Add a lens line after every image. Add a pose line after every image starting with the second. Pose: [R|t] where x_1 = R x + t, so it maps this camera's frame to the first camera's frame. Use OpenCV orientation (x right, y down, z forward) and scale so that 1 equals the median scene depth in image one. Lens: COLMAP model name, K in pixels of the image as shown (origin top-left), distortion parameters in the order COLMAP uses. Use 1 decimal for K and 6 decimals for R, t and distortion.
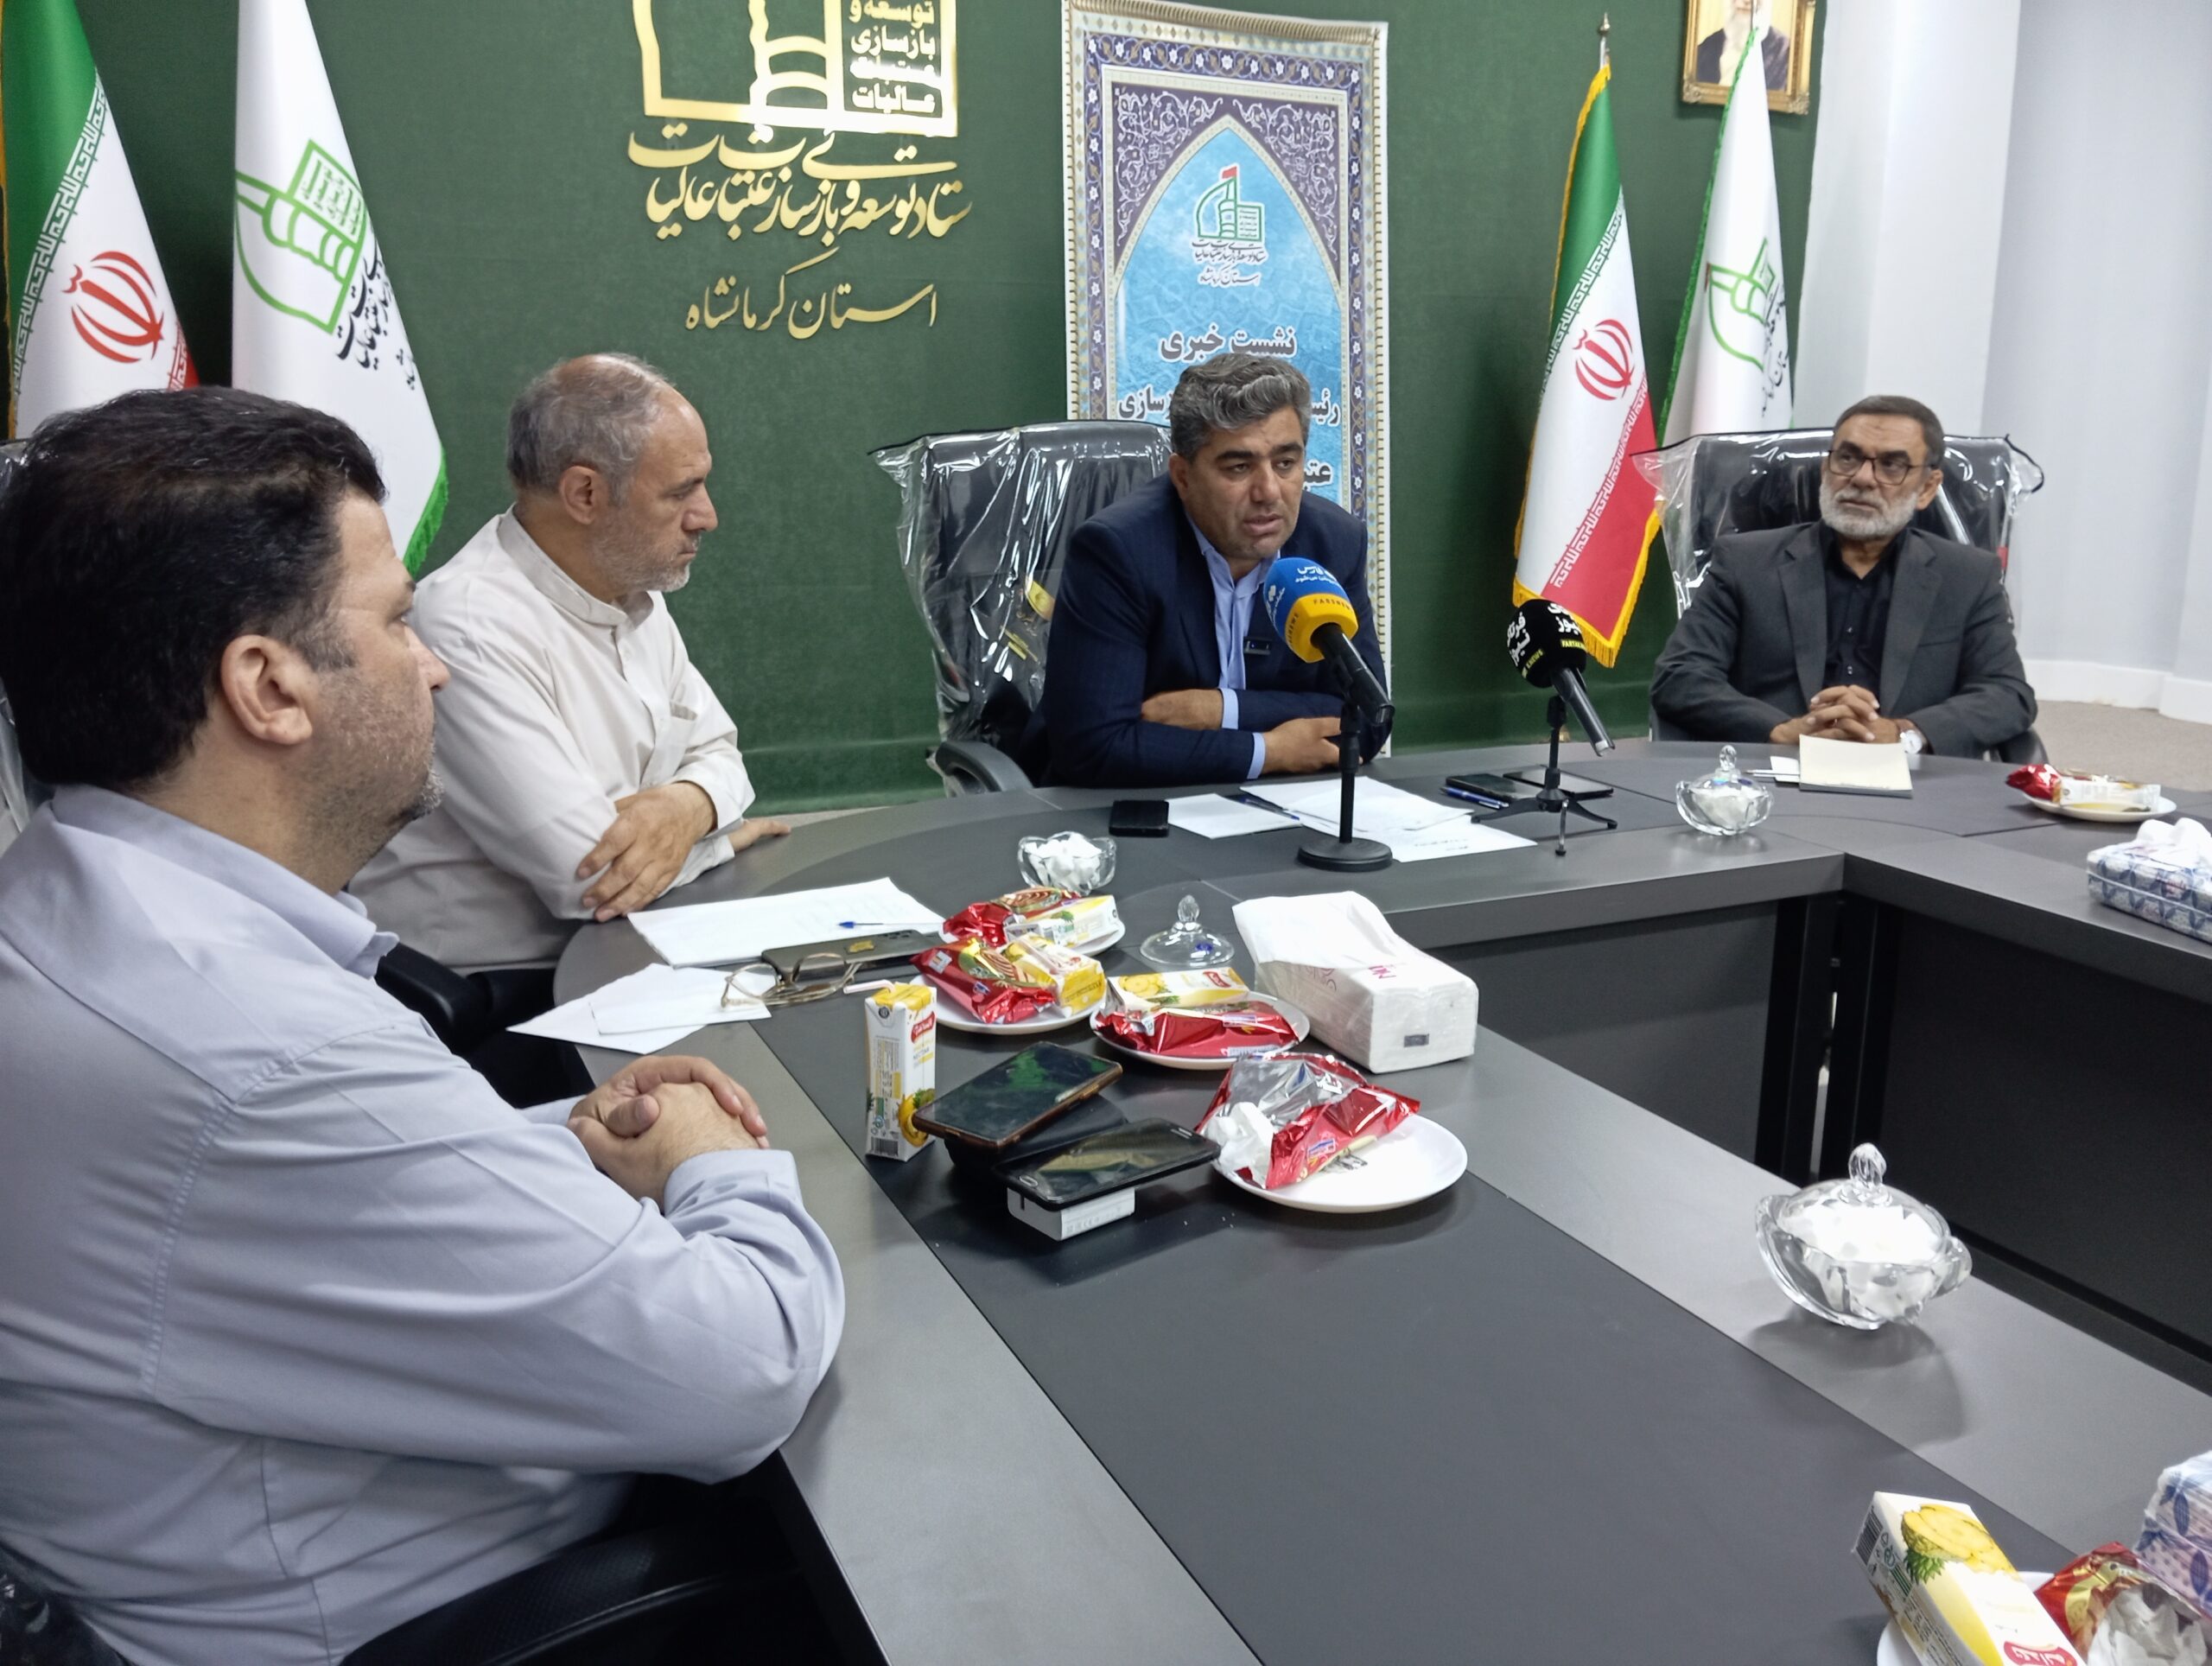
lens RADIAL K [[1779.6, 0, 1108.6], [0, 1779.6, 834.9], [0, 0, 1]] dist [0.072676, -0.147365]
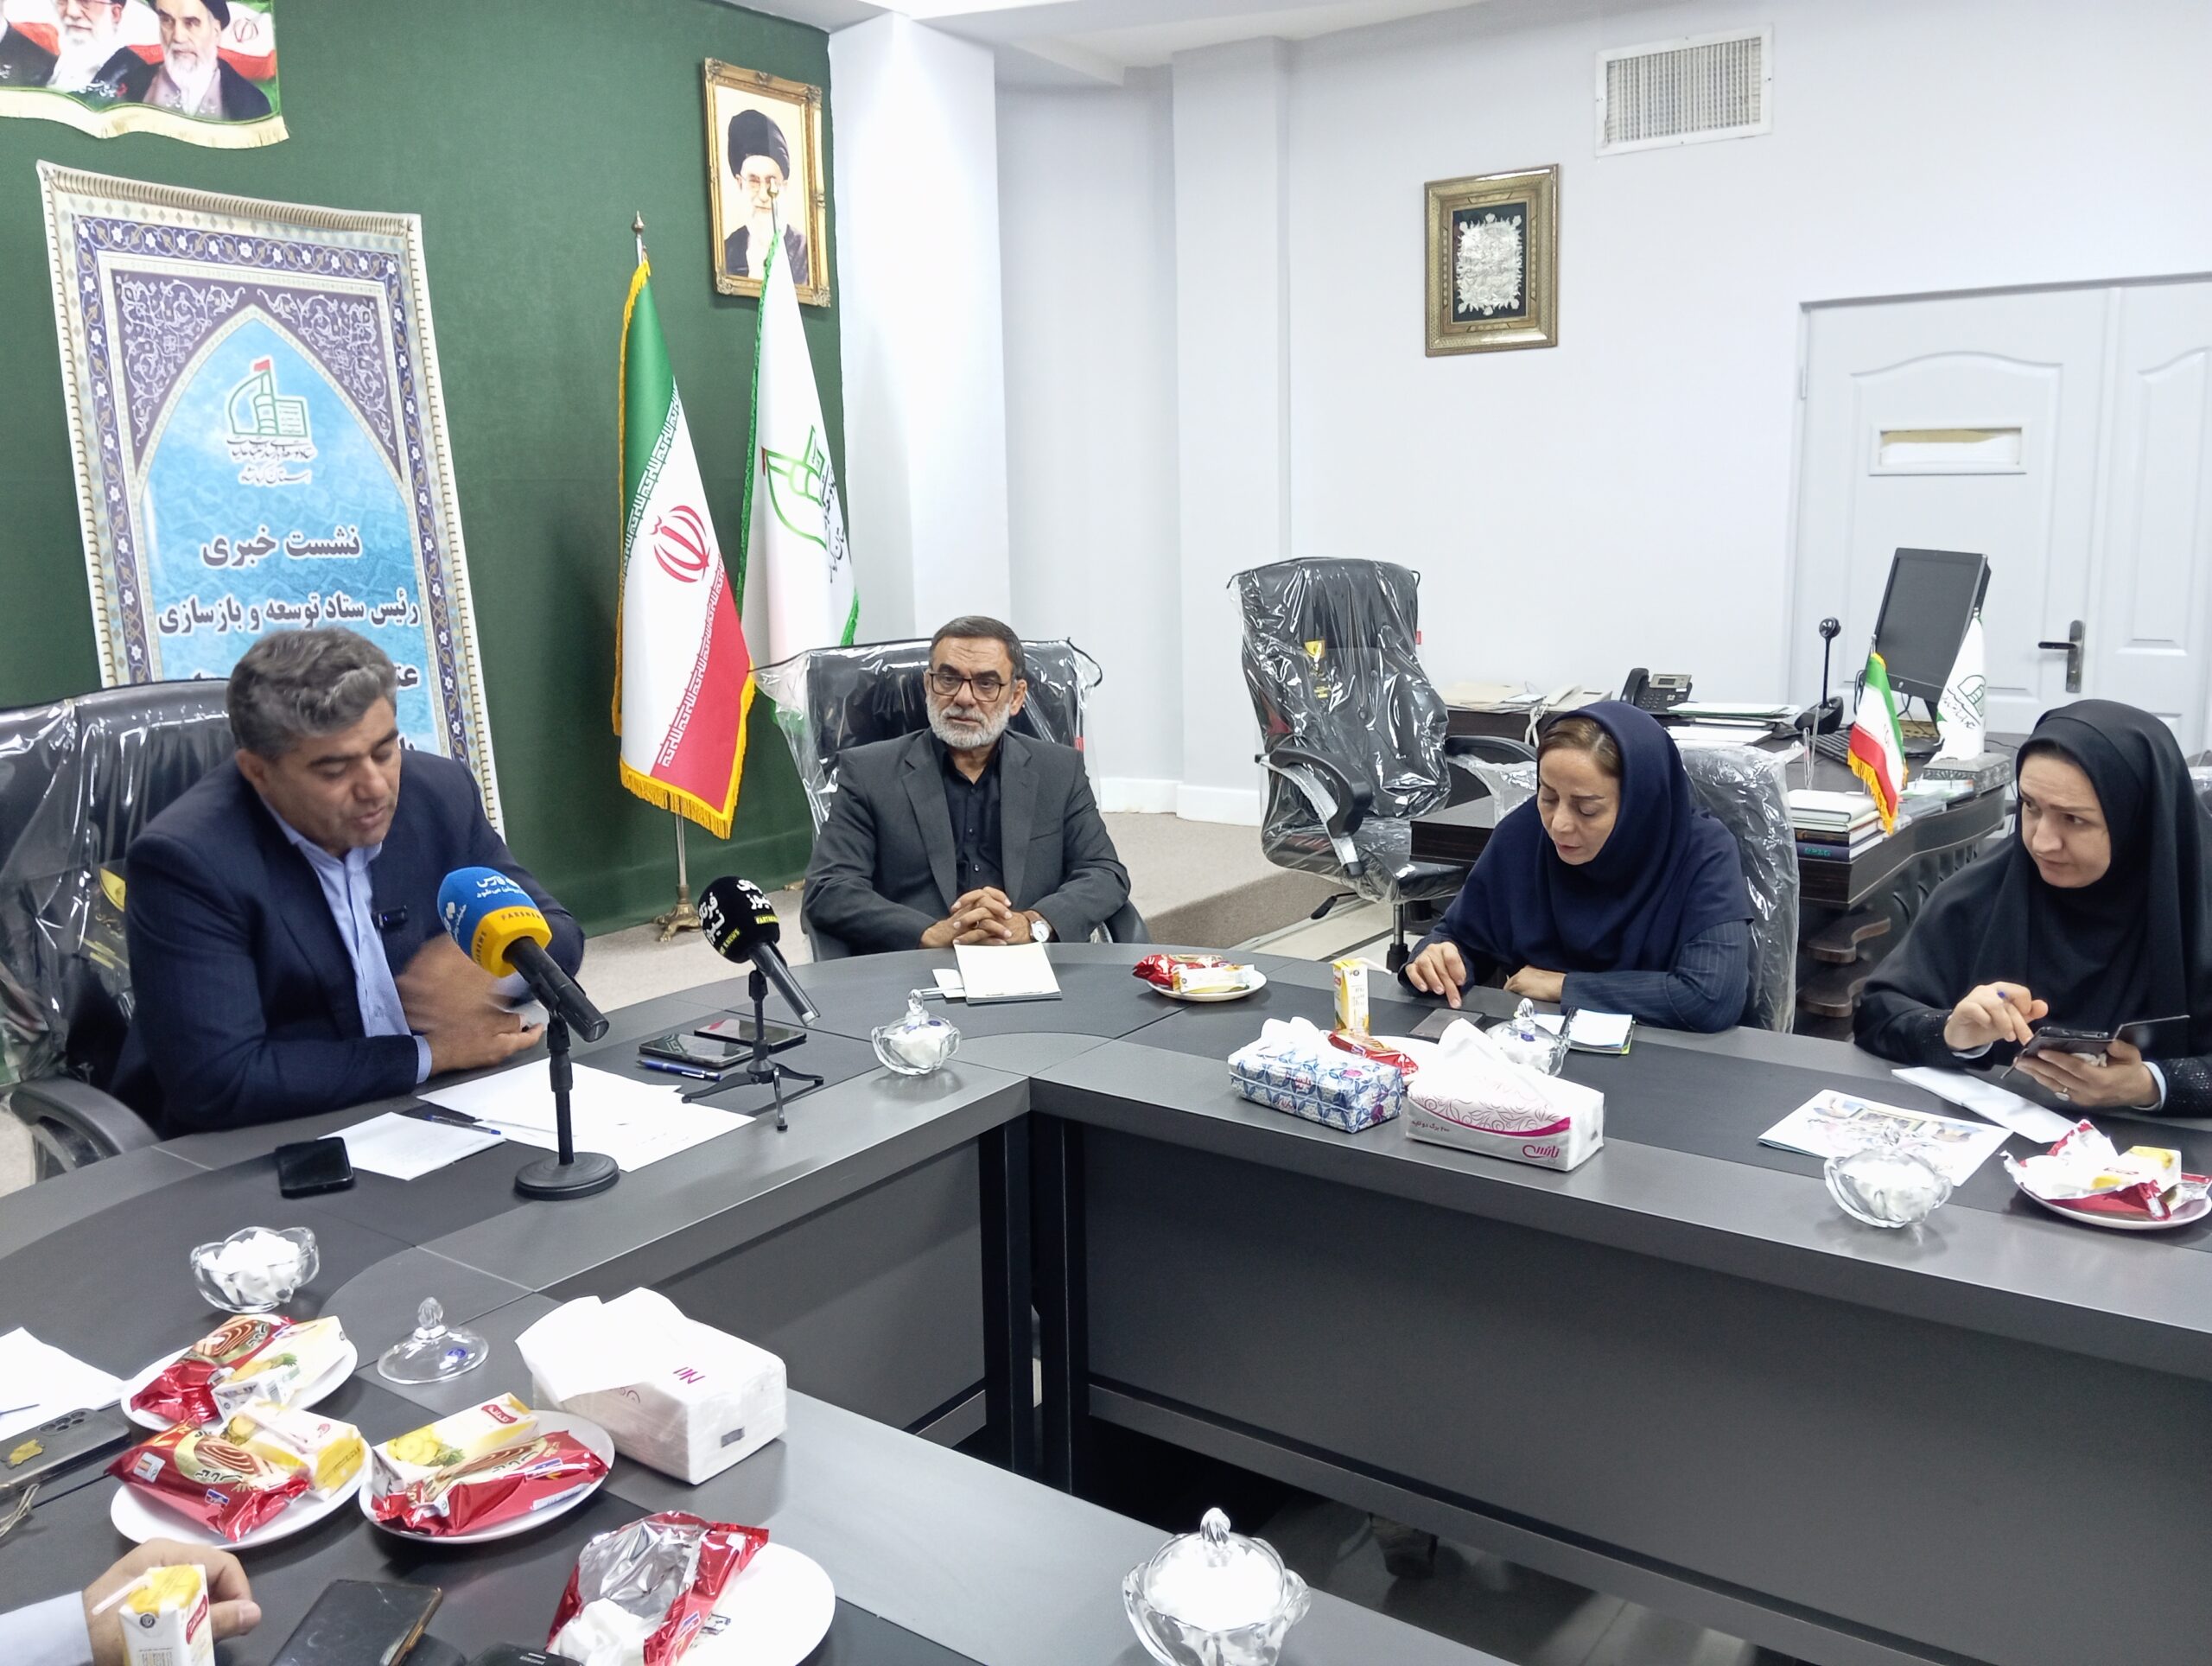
lens RADIAL K [[1779.6, 0, 1095.4], [0, 1779.6, 828.0], [0, 0, 1]] dist [0.072676, -0.147365]
pose [[0.869880, -0.106916, 0.481538, -0.041027], [0.135255, 0.990510, -0.024408, -0.074467], [-0.474358, 0.086362, 0.876085, 0.013441]]
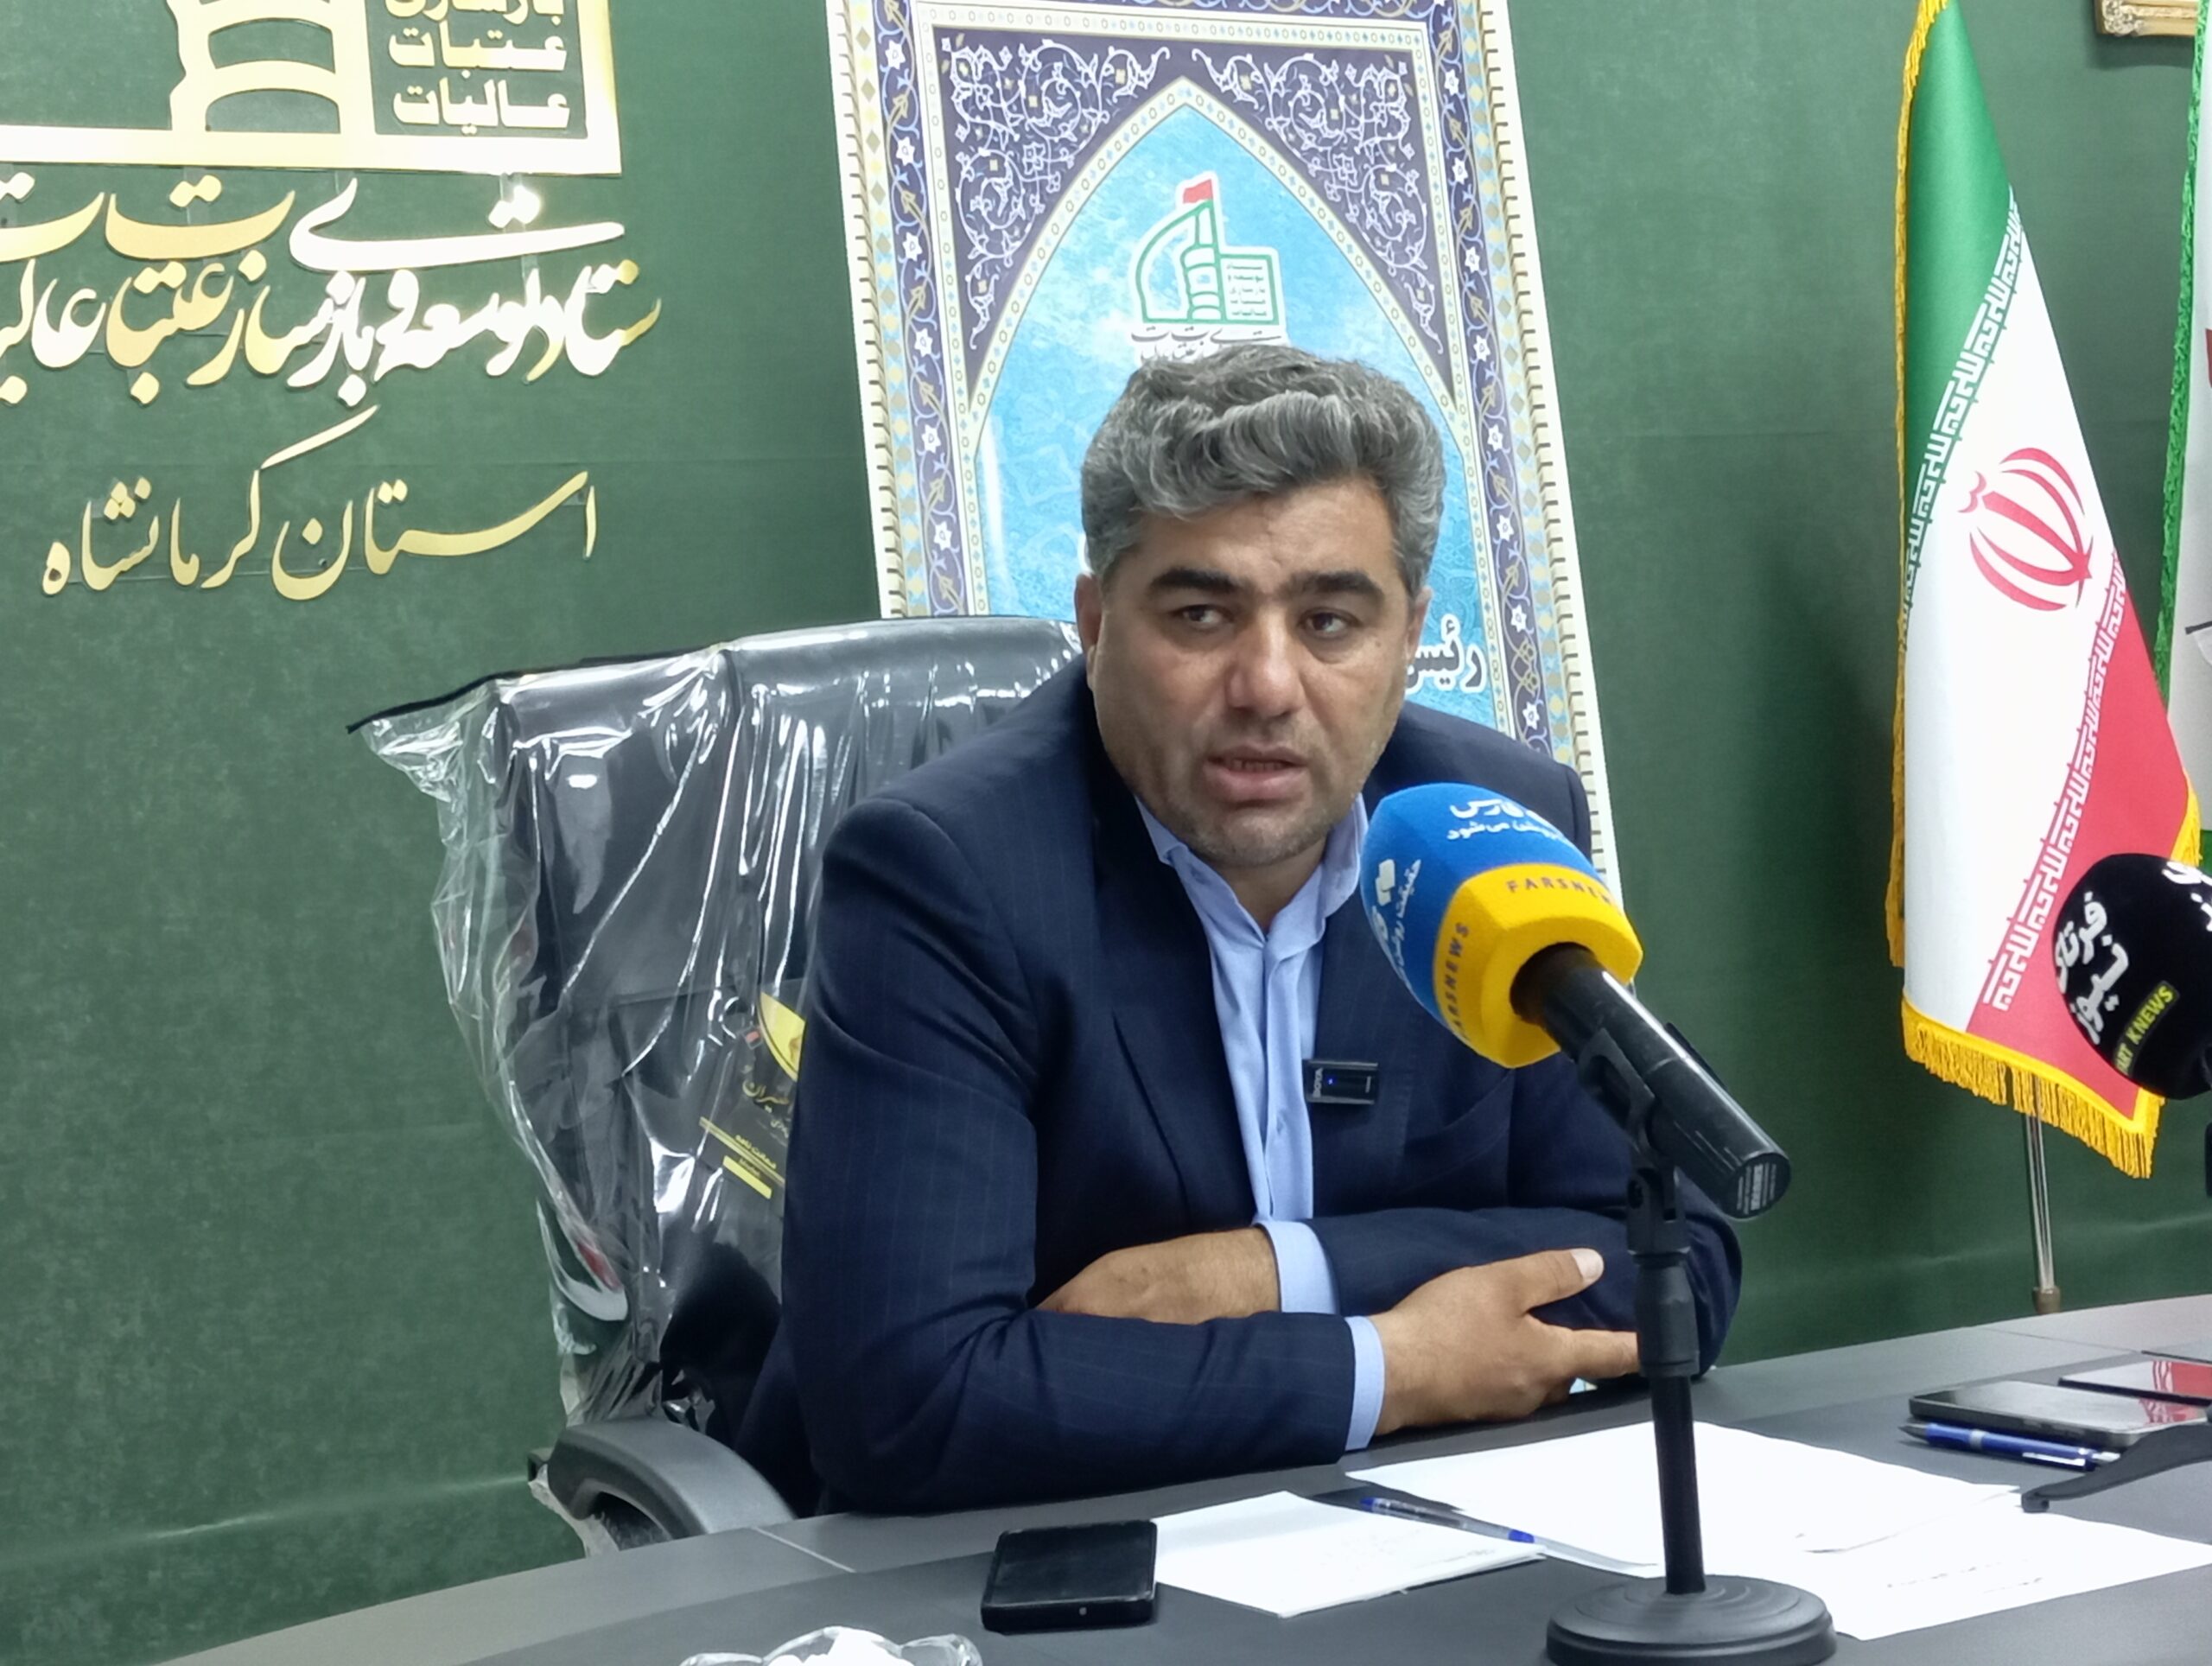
lens RADIAL K [[3386.7, 0, 1123.0], [0, 3386.7, 827.5], [0, 0, 1]] dist [0.060915, 0.000000]
pose [[0.996465, -0.080218, 0.024954, 0.016612], [0.083852, 0.967881, -0.237013, 0.004986], [-0.005140, 0.238267, 0.971186, 0.235887]]
